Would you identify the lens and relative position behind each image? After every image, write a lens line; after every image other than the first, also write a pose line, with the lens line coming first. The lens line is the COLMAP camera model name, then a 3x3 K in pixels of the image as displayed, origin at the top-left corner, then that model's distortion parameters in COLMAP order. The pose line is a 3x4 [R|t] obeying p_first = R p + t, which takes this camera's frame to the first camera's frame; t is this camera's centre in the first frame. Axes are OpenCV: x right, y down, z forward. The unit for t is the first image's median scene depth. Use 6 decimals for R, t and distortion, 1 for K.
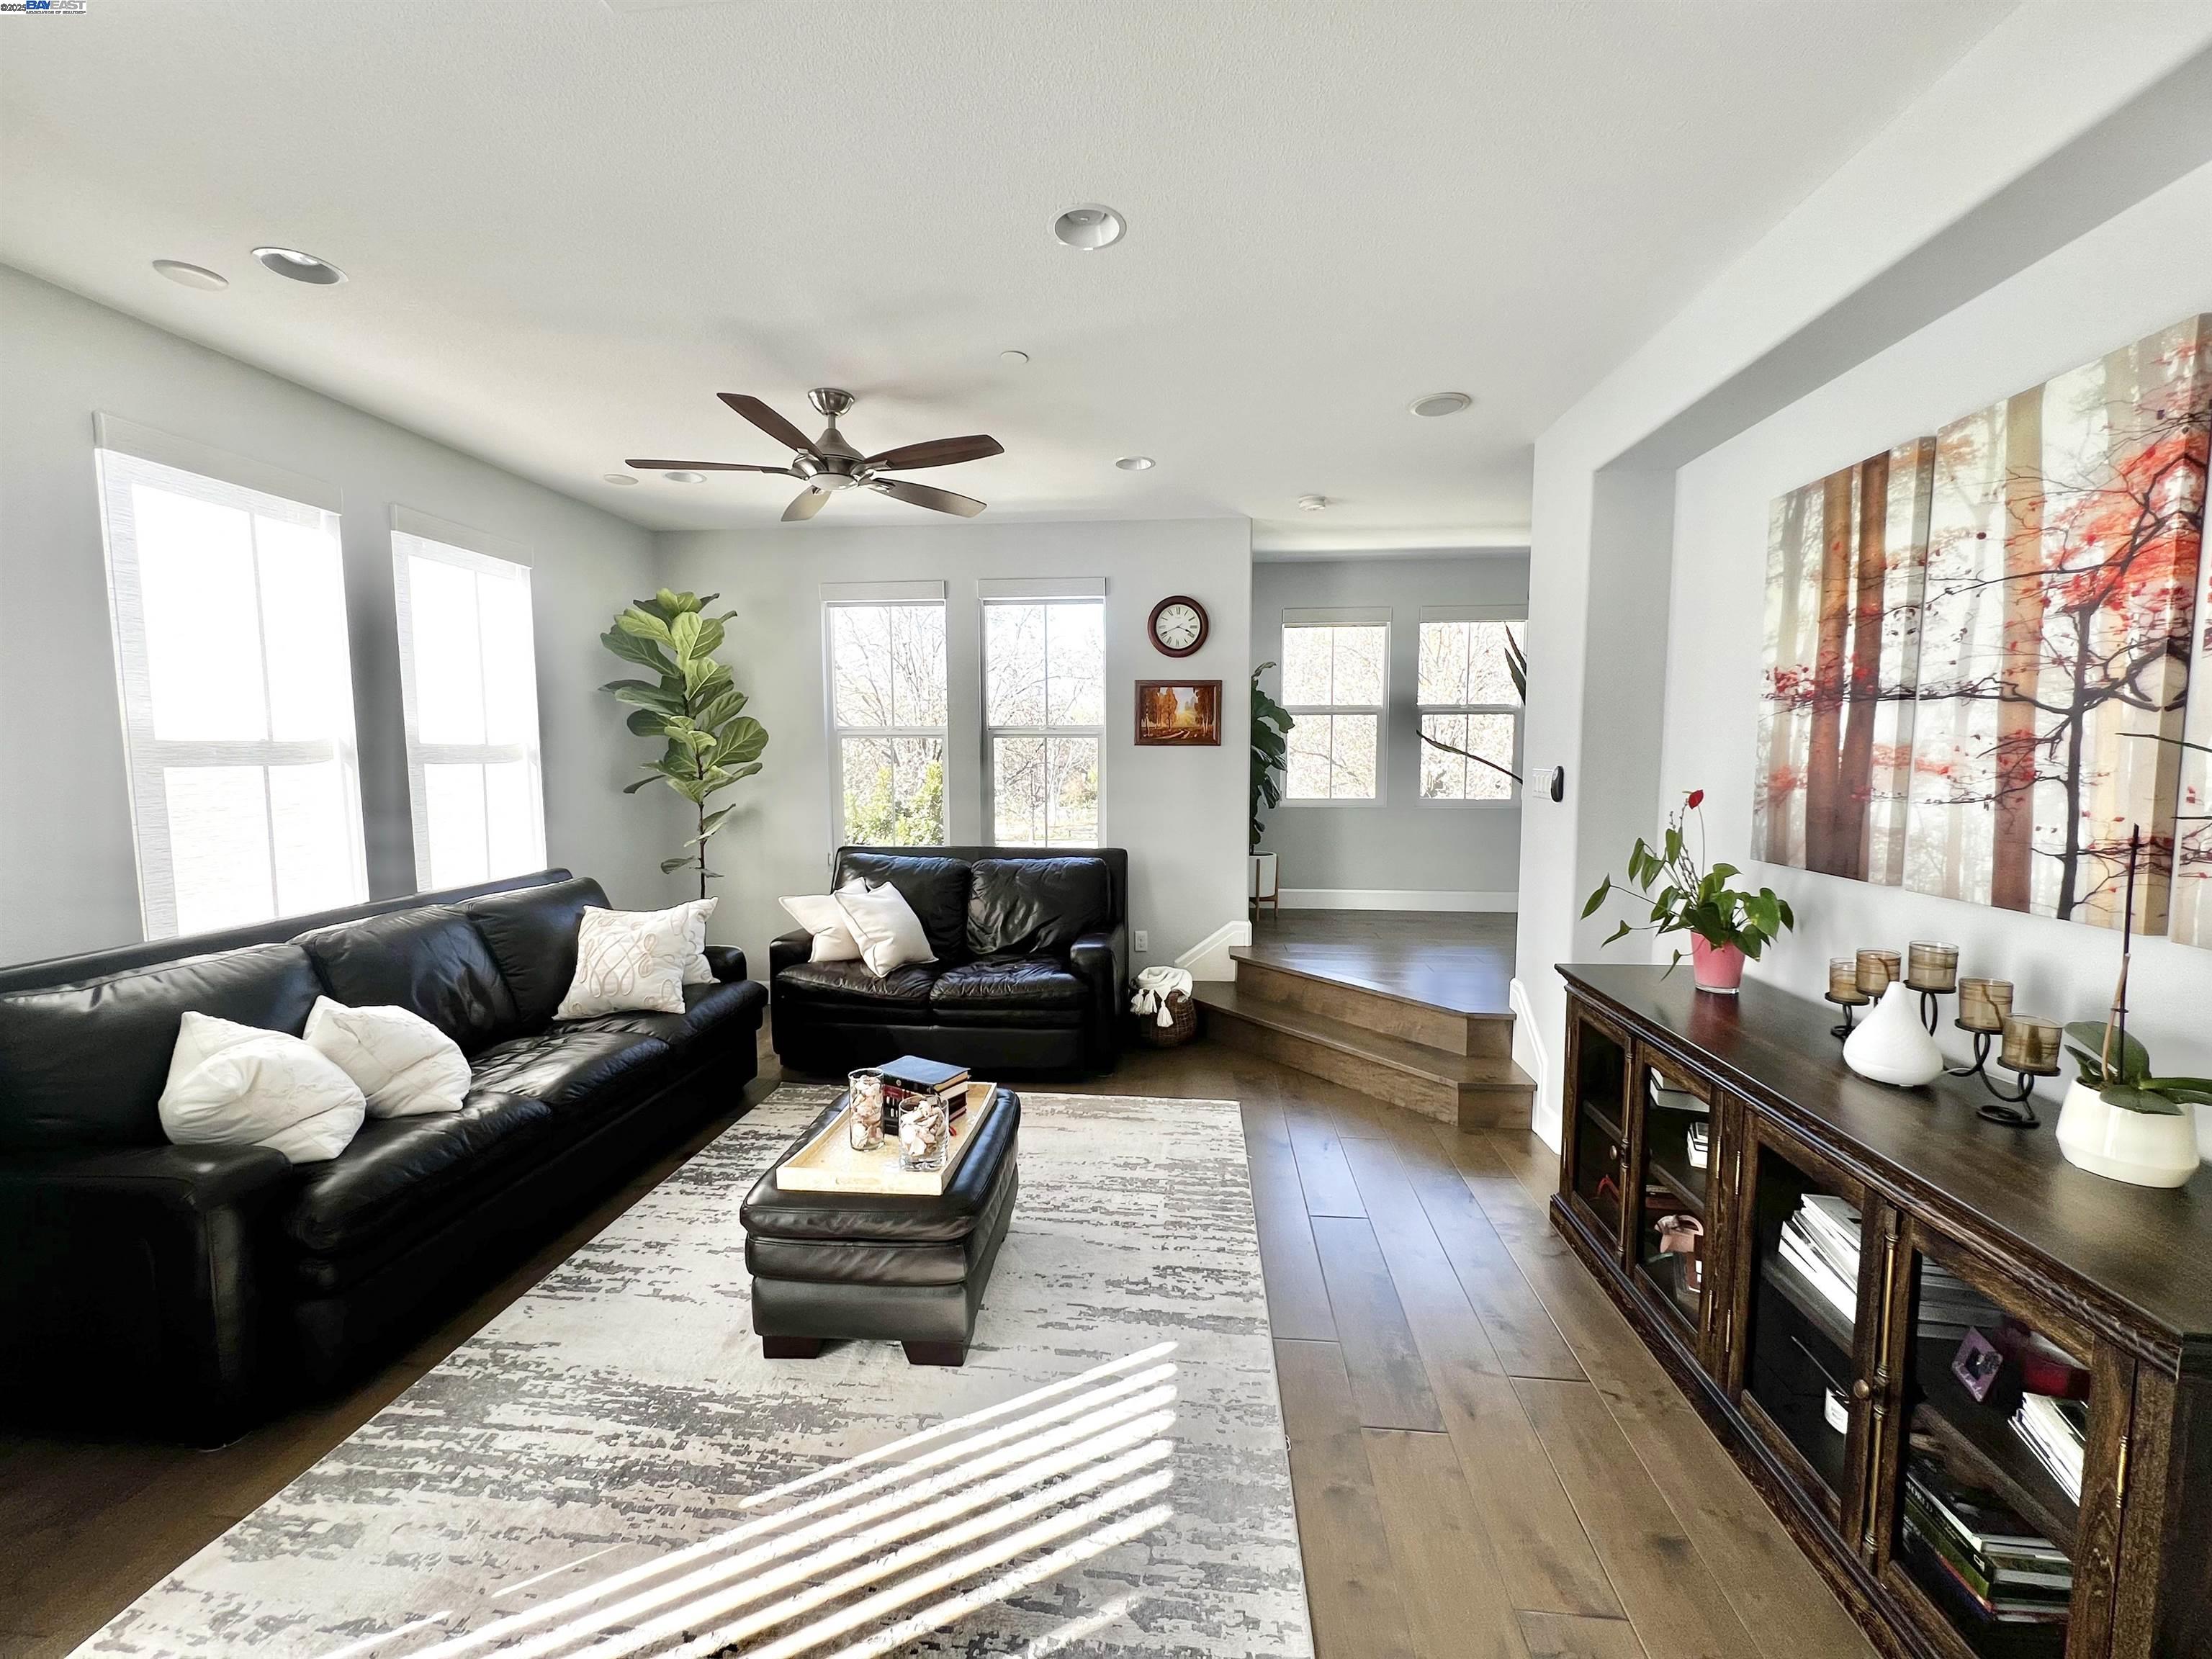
lens RADIAL K [[905.7, 0, 1106.0], [0, 905.7, 829.5], [0, 0, 1]] dist [0.005288, -0.000308]
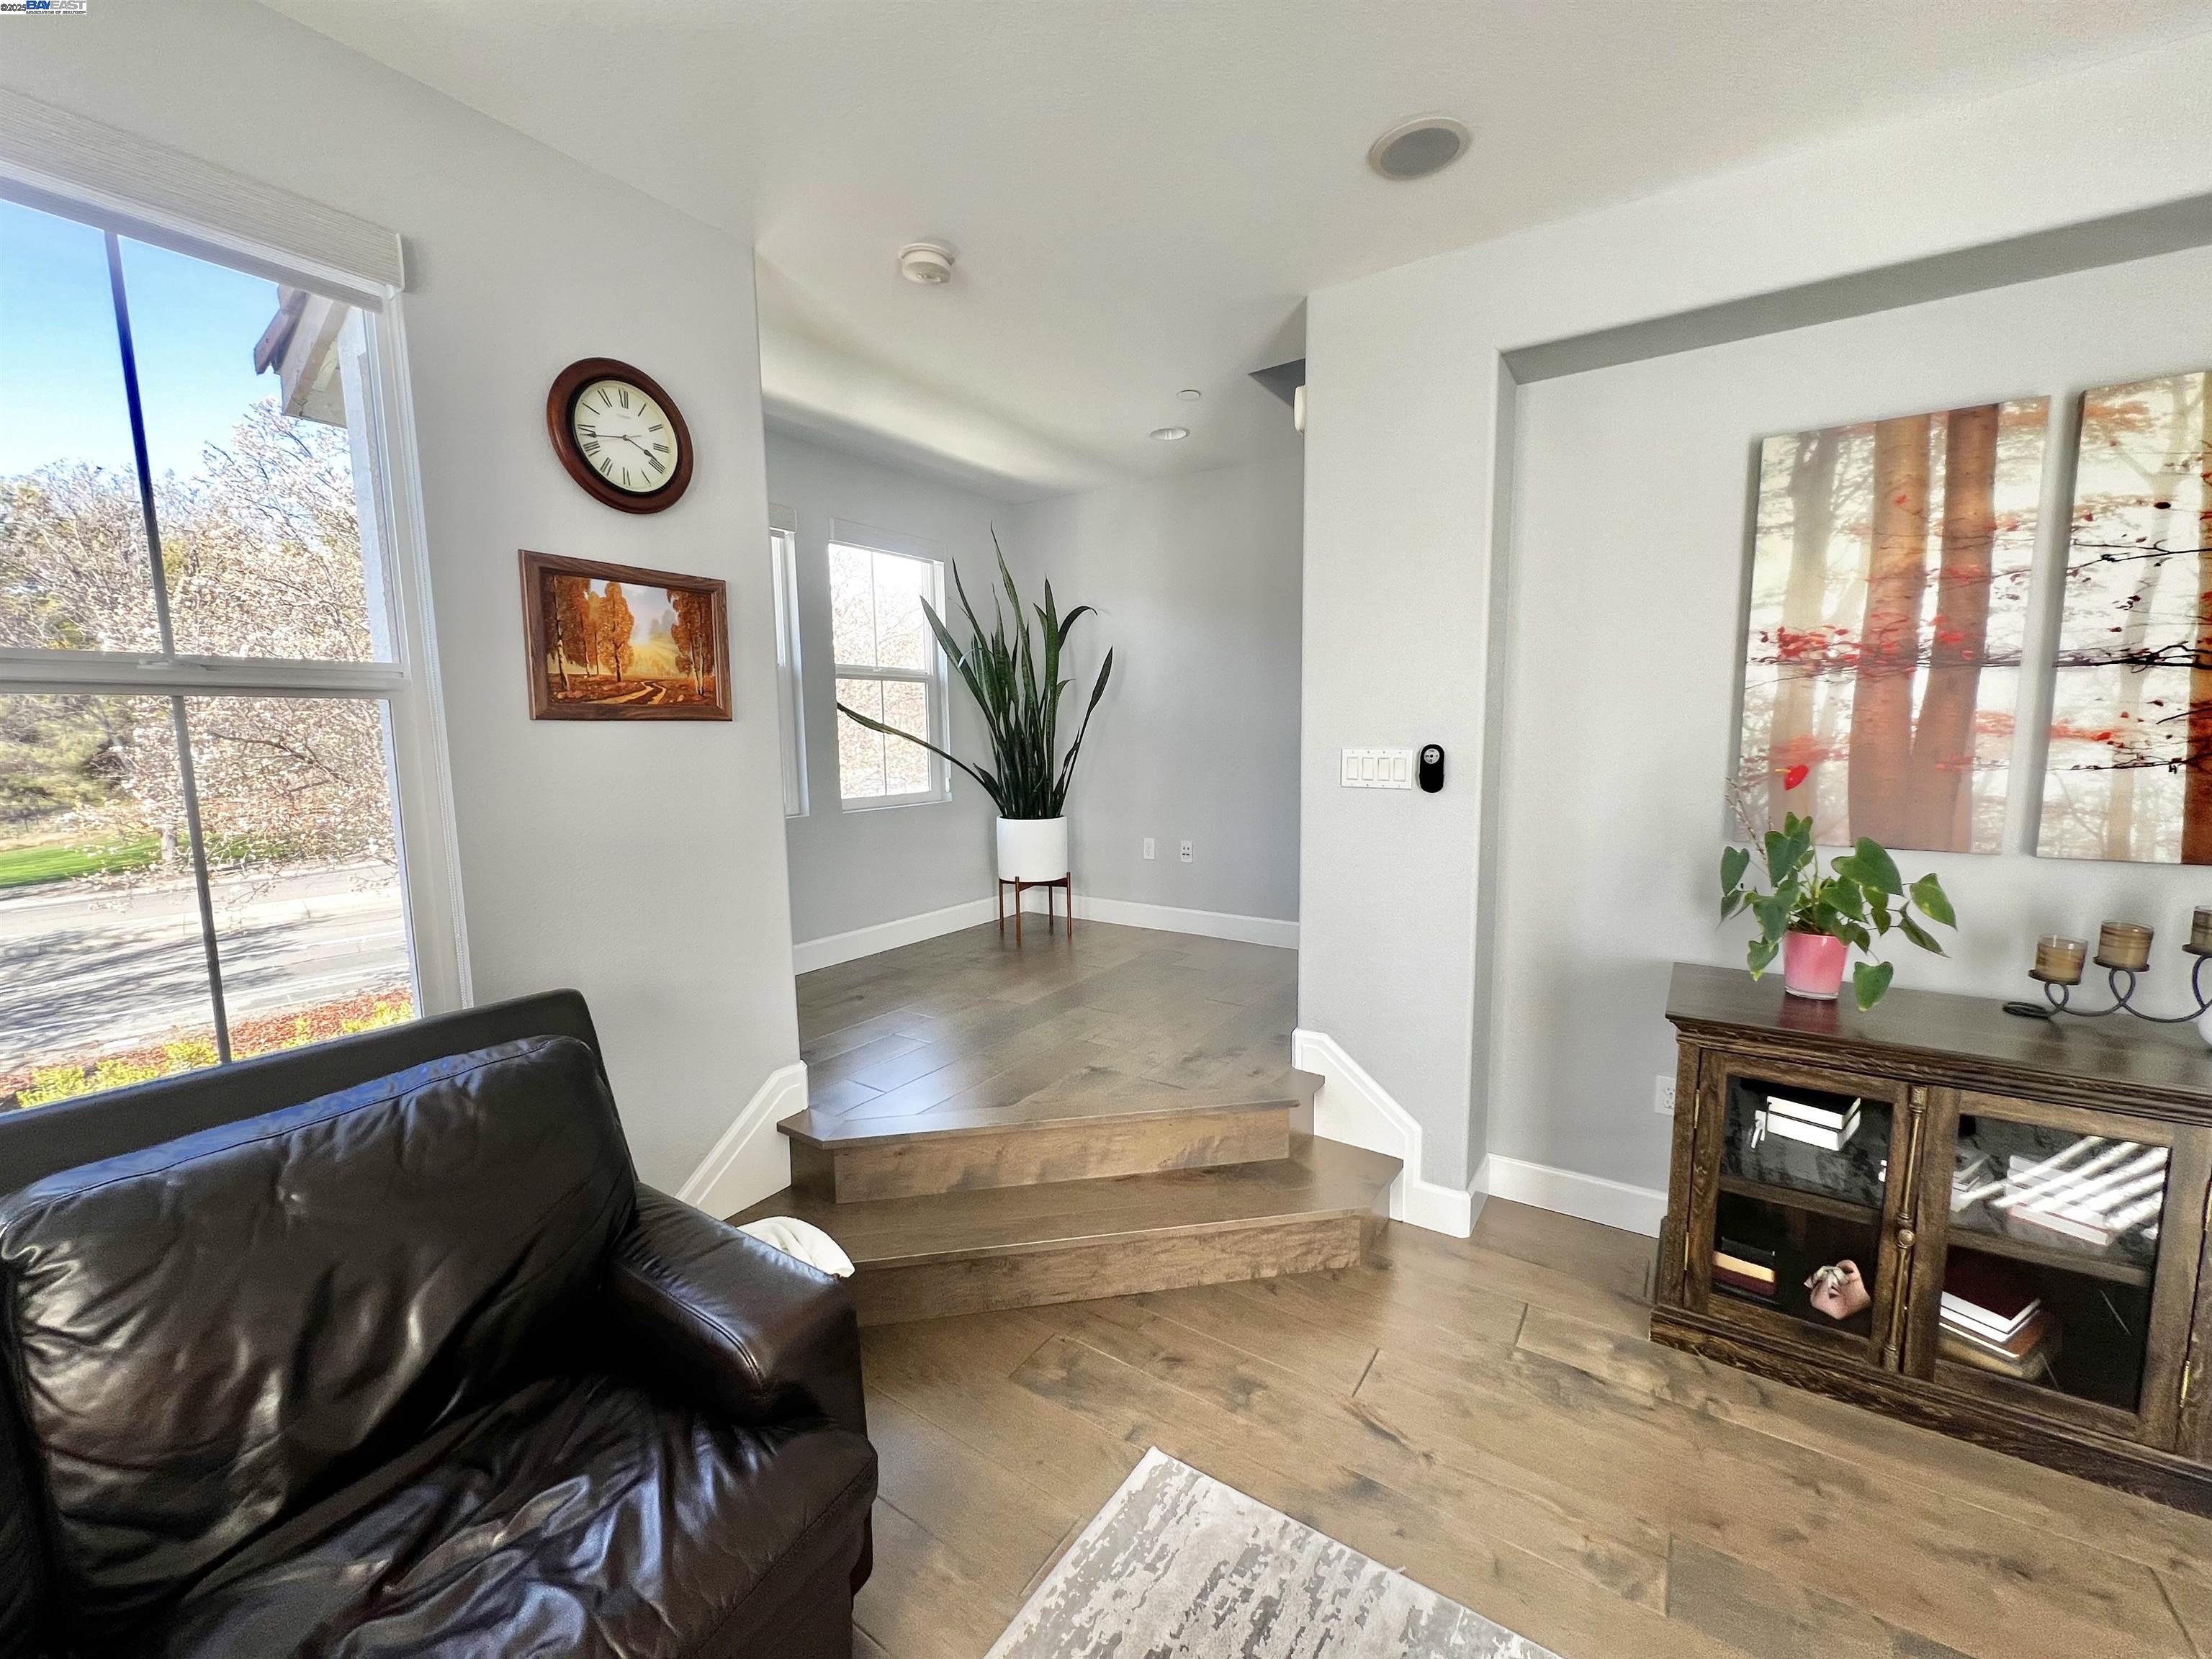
lens RADIAL K [[905.7, 0, 1106.0], [0, 905.7, 829.5], [0, 0, 1]] dist [0.005288, -0.000308]
pose [[0.468334, -0.105475, 0.877233, -0.447438], [0.087186, 0.993520, 0.072911, -0.117803], [-0.879239, 0.042336, 0.474496, 1.328992]]
